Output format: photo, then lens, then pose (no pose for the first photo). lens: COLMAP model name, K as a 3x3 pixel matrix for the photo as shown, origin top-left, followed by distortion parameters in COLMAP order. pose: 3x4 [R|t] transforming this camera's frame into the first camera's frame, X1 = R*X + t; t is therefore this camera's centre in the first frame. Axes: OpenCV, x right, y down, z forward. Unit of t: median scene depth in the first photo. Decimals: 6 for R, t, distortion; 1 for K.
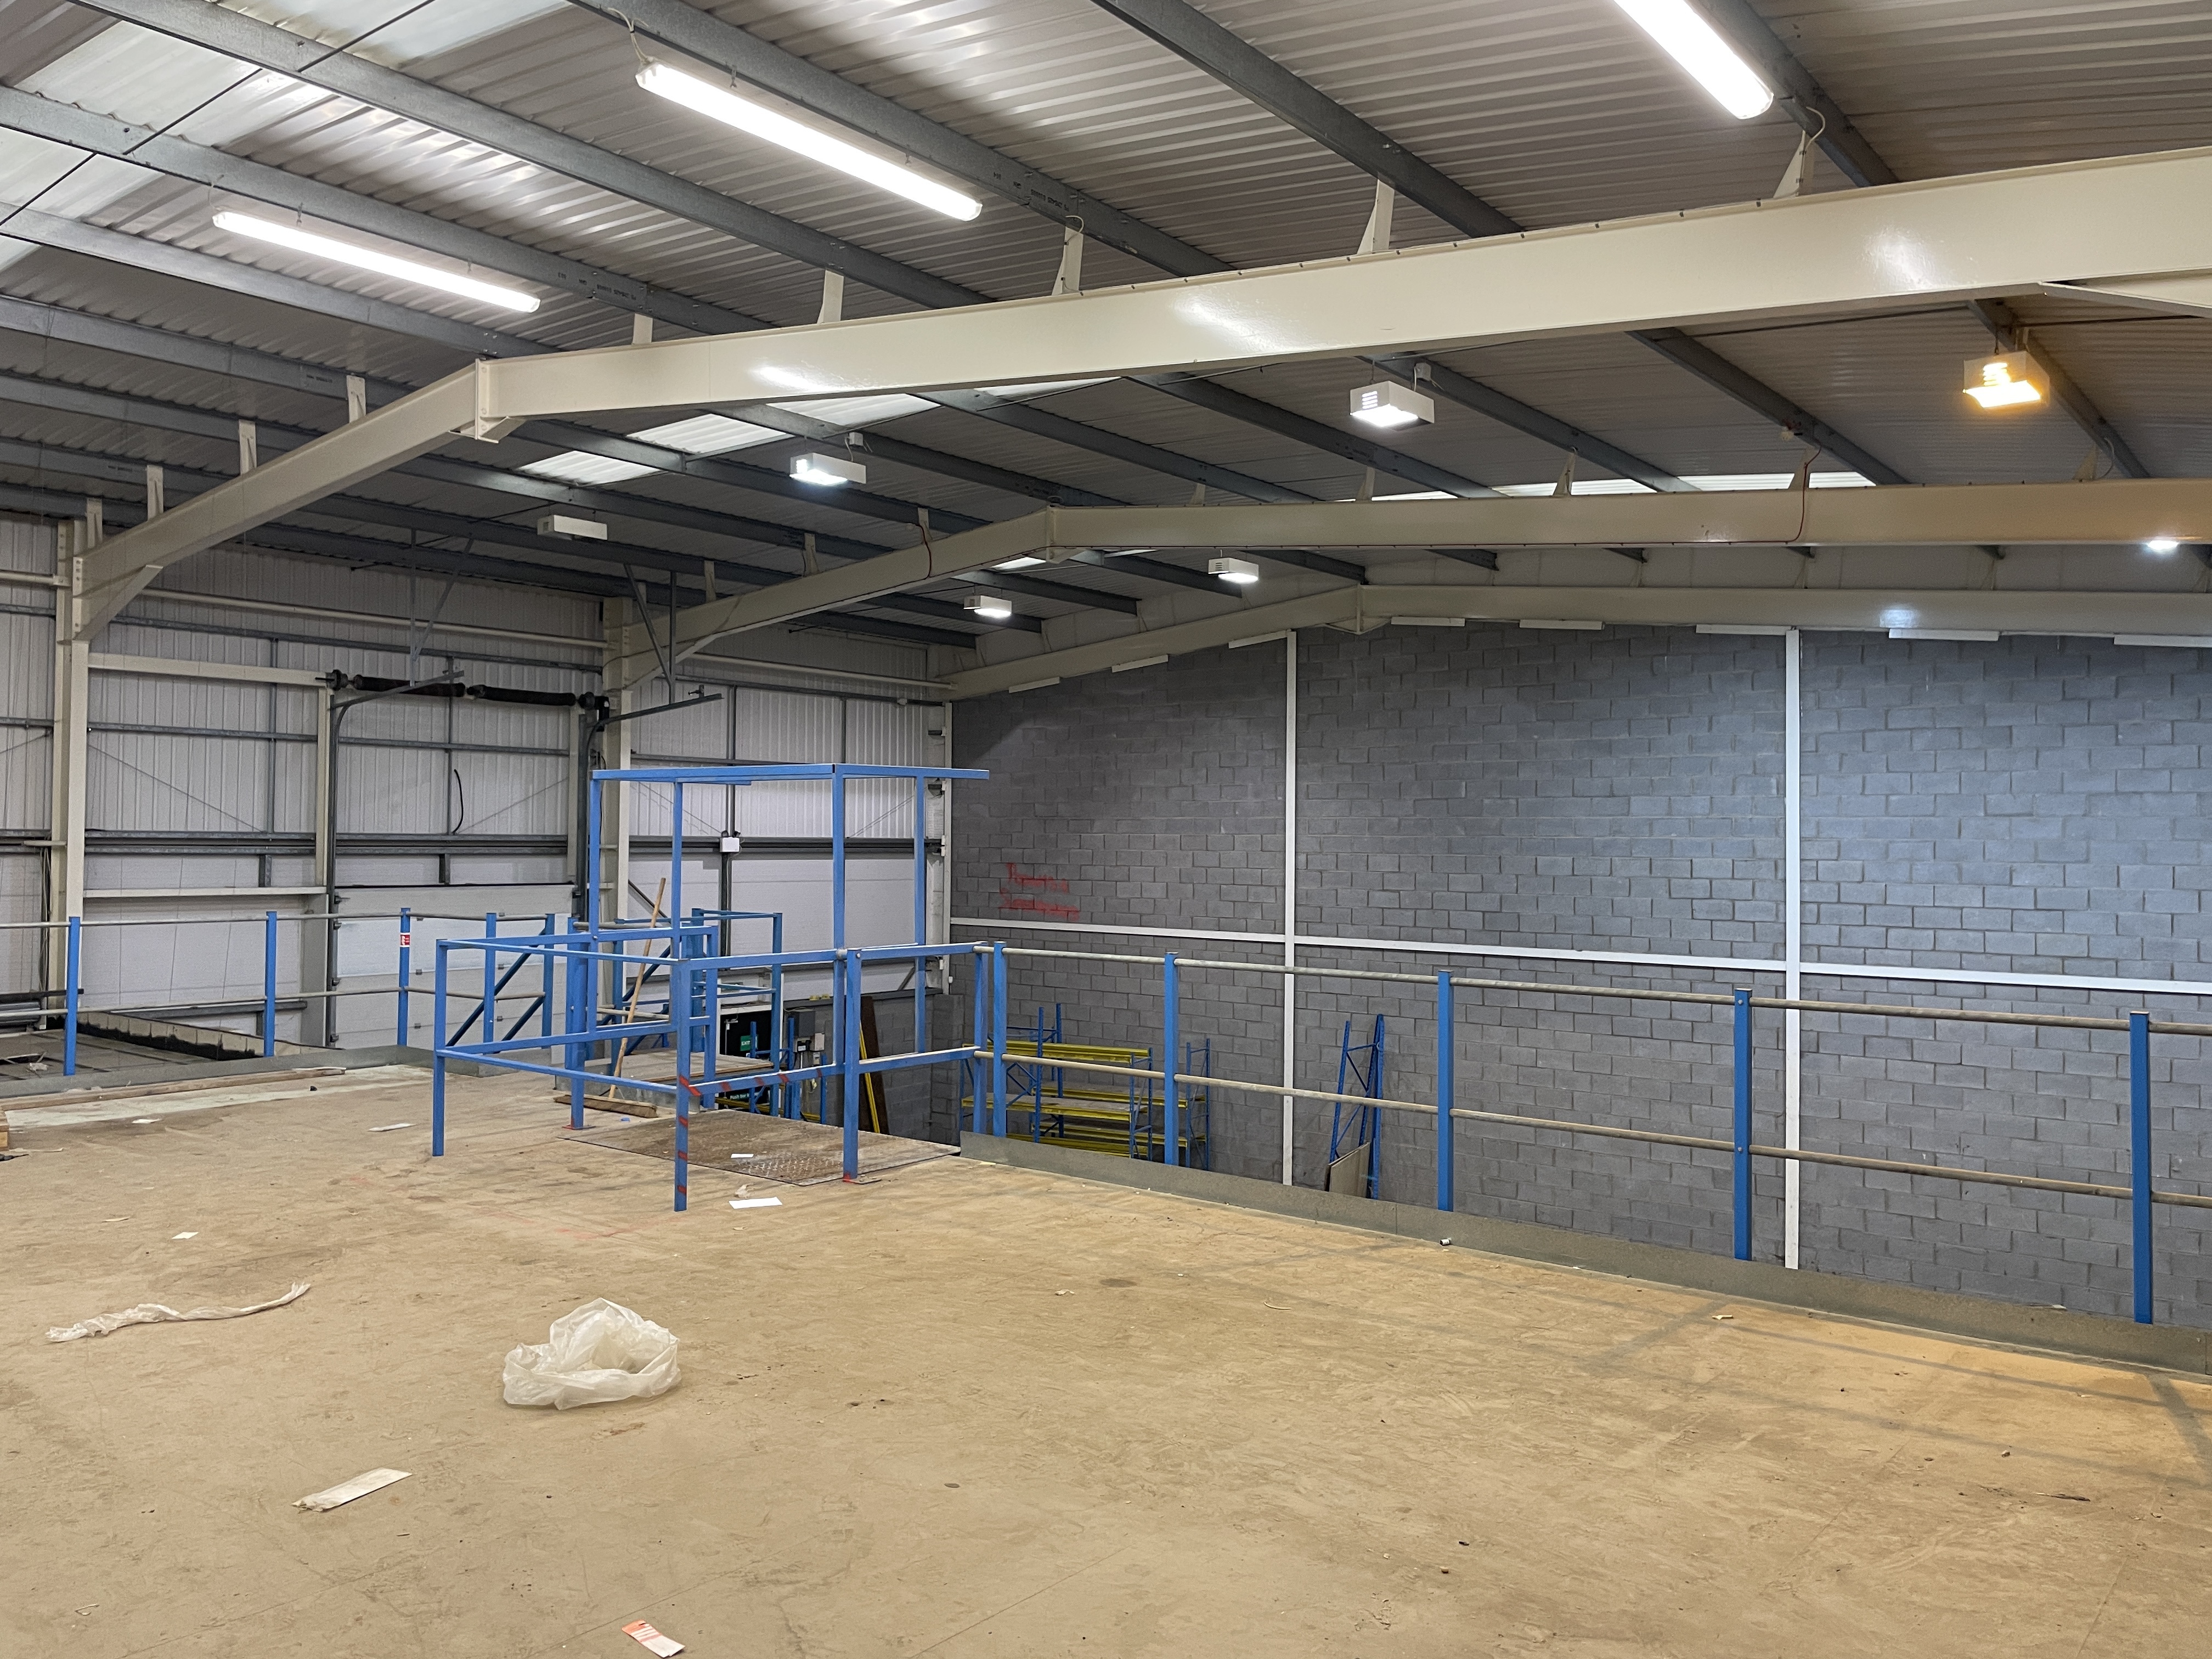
lens RADIAL K [[1663.0, 0, 1085.4], [0, 1663.0, 825.0], [0, 0, 1]] dist [0.100435, -0.118165]
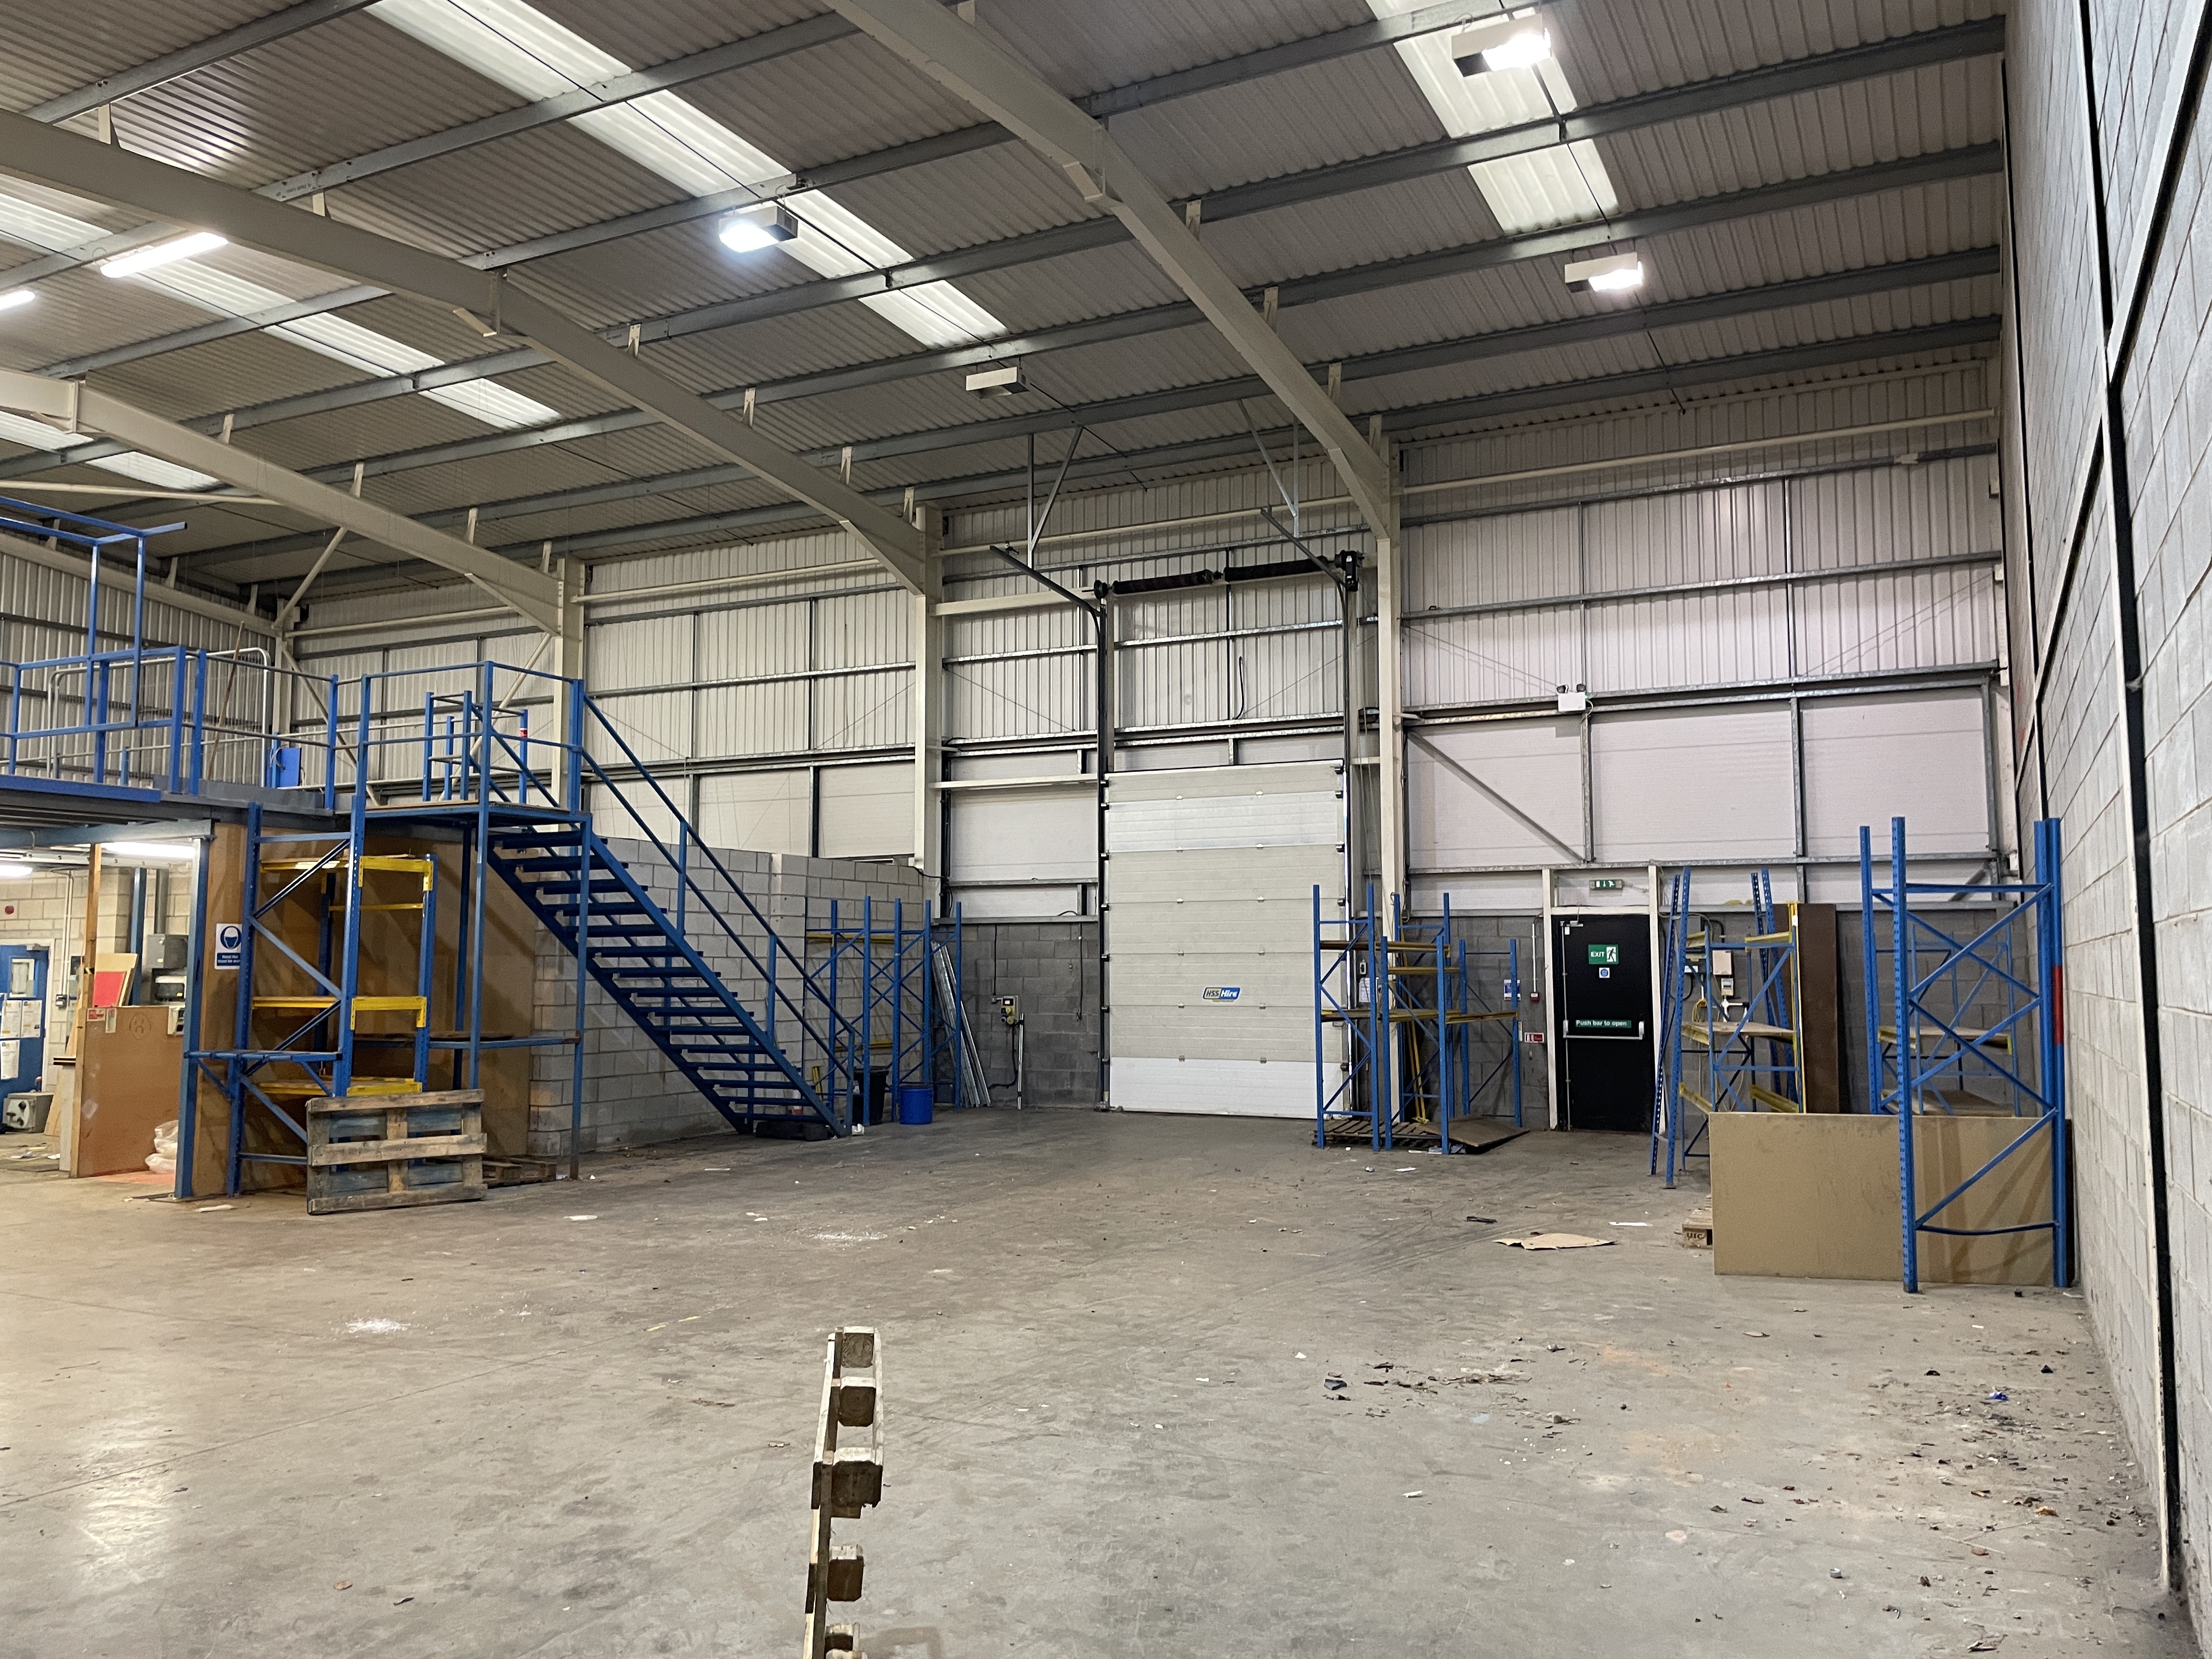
lens RADIAL K [[1663.0, 0, 1099.2], [0, 1663.0, 816.7], [0, 0, 1]] dist [0.100435, -0.118165]
pose [[0.205513, 0.022907, -0.978386, 0.647927], [0.081694, 0.995835, 0.040475, 0.016982], [0.975239, -0.088246, 0.202786, 0.765494]]
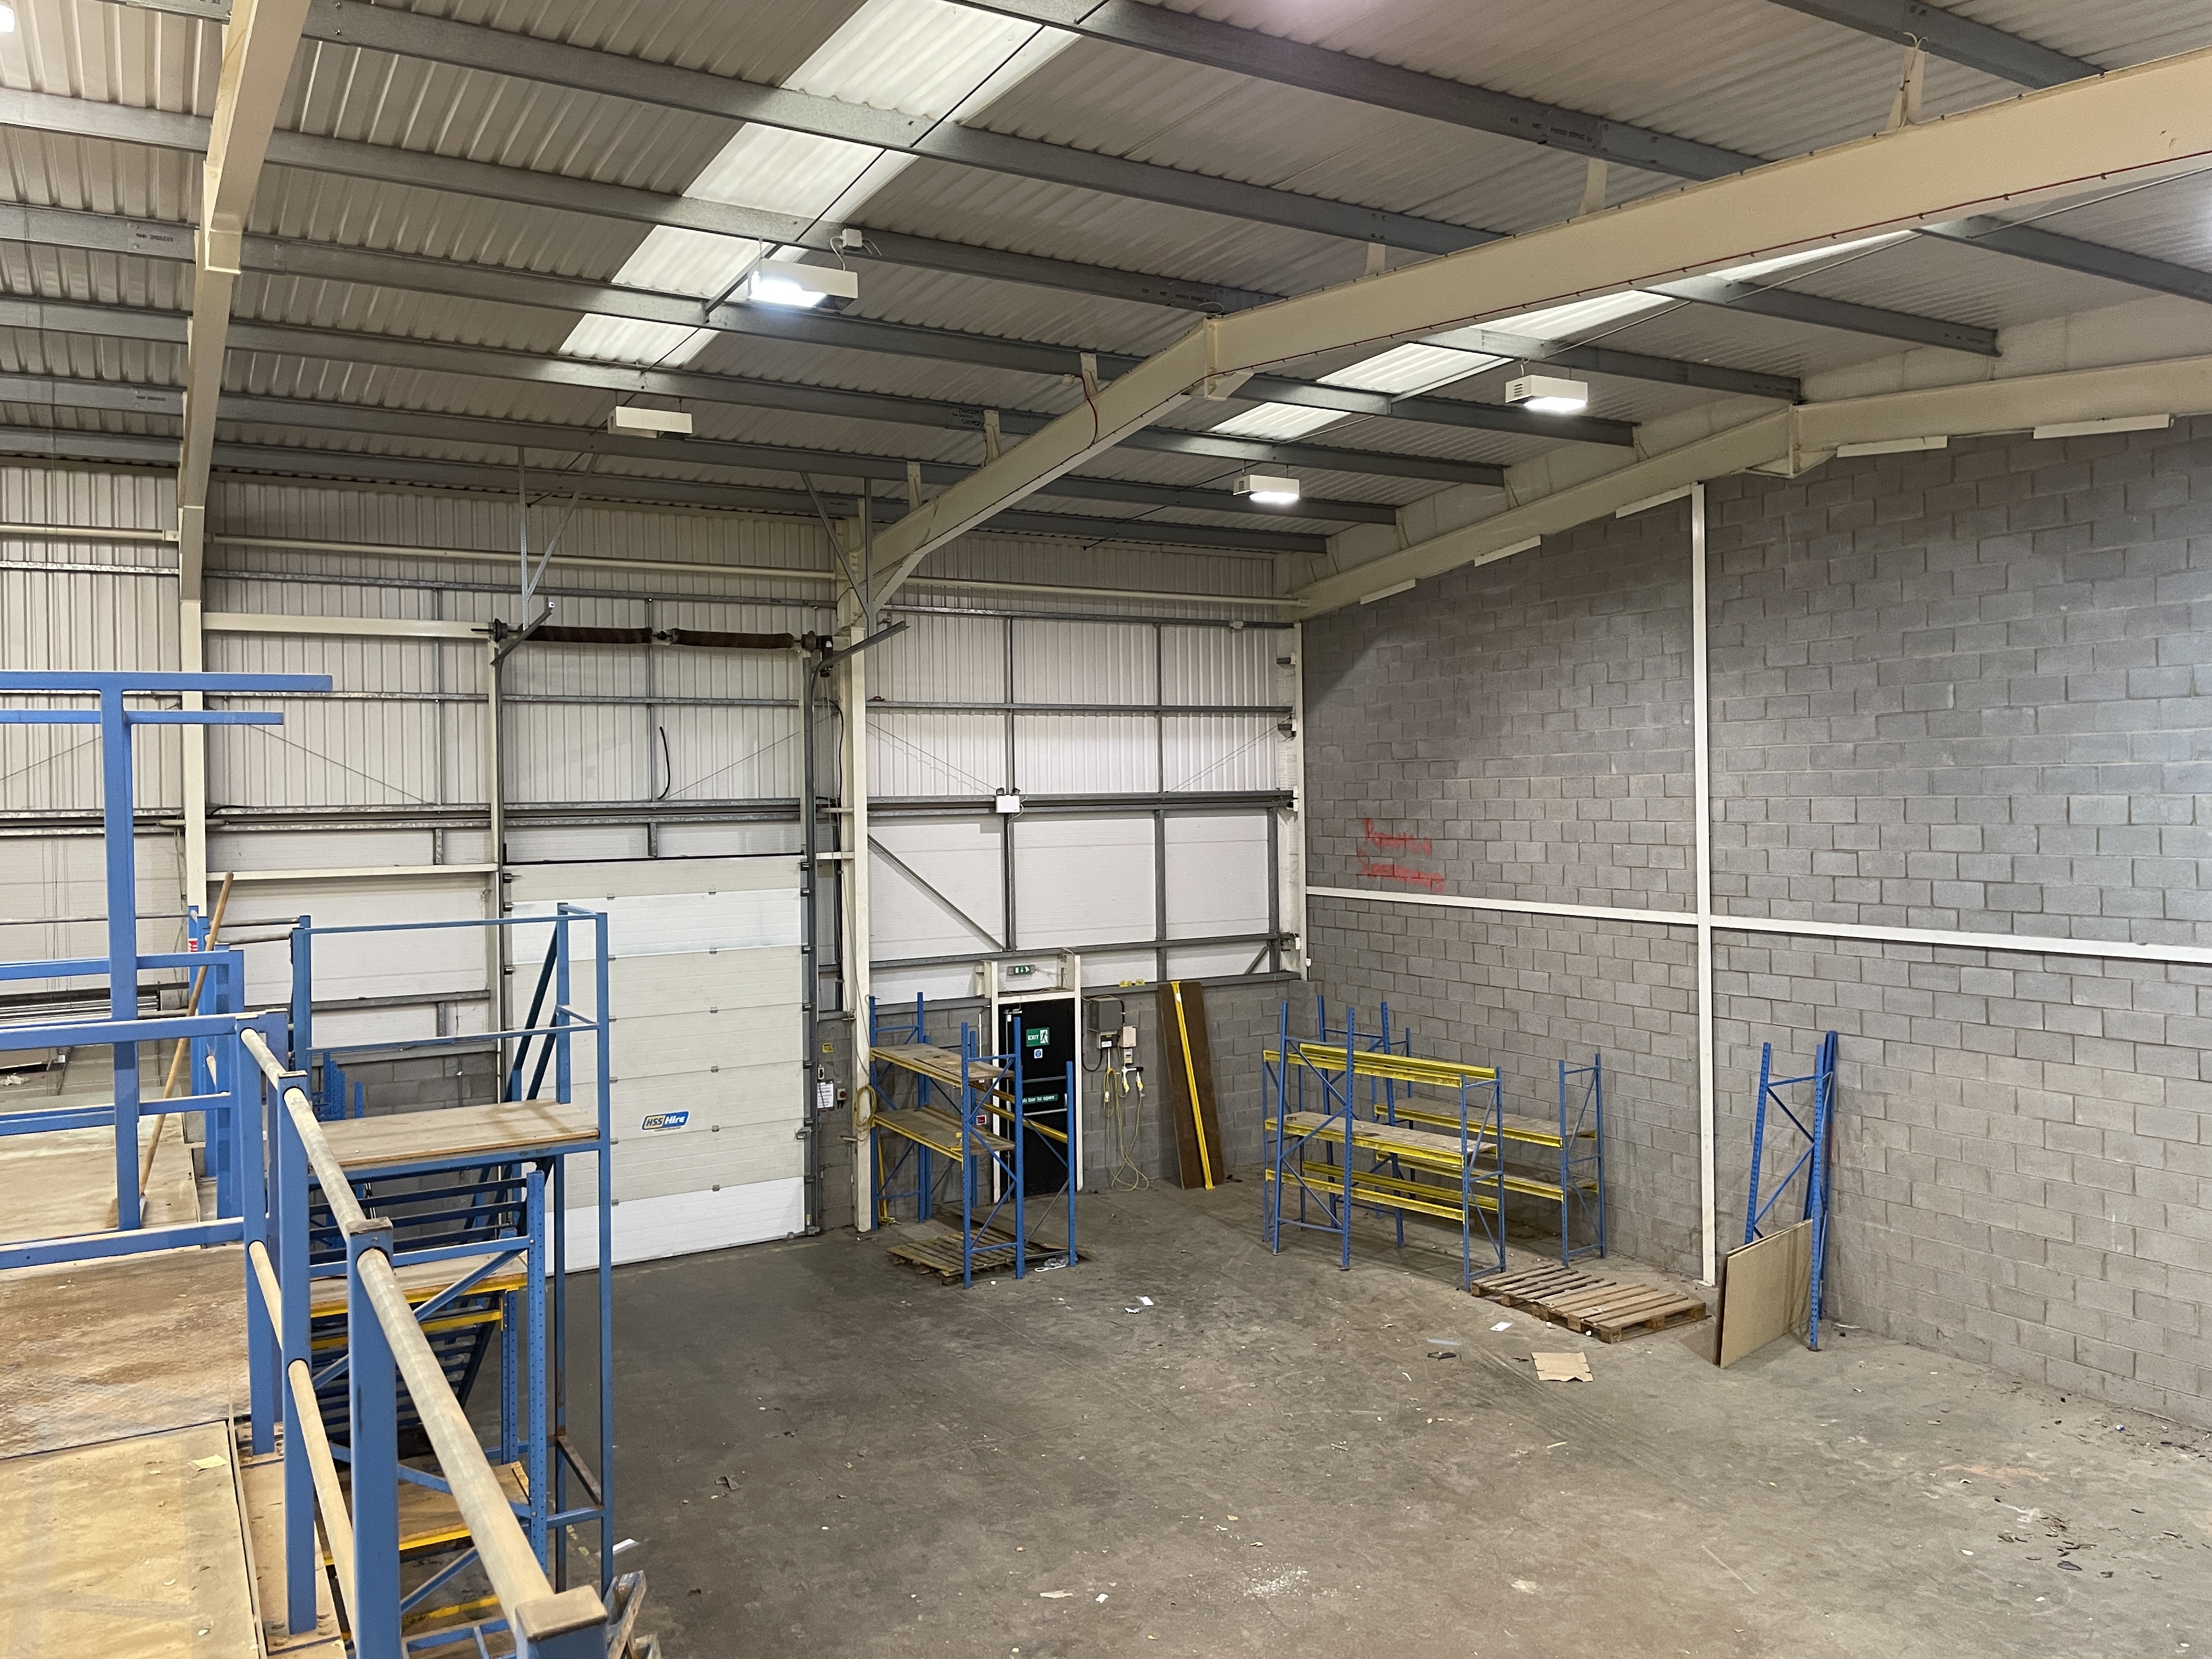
lens RADIAL K [[1663.0, 0, 1116.8], [0, 1663.0, 815.7], [0, 0, 1]] dist [0.100435, -0.118165]
pose [[0.933592, -0.020208, -0.357768, 0.175341], [0.028779, 0.999412, 0.018648, 0.004189], [0.357180, -0.027706, 0.933624, 0.289260]]
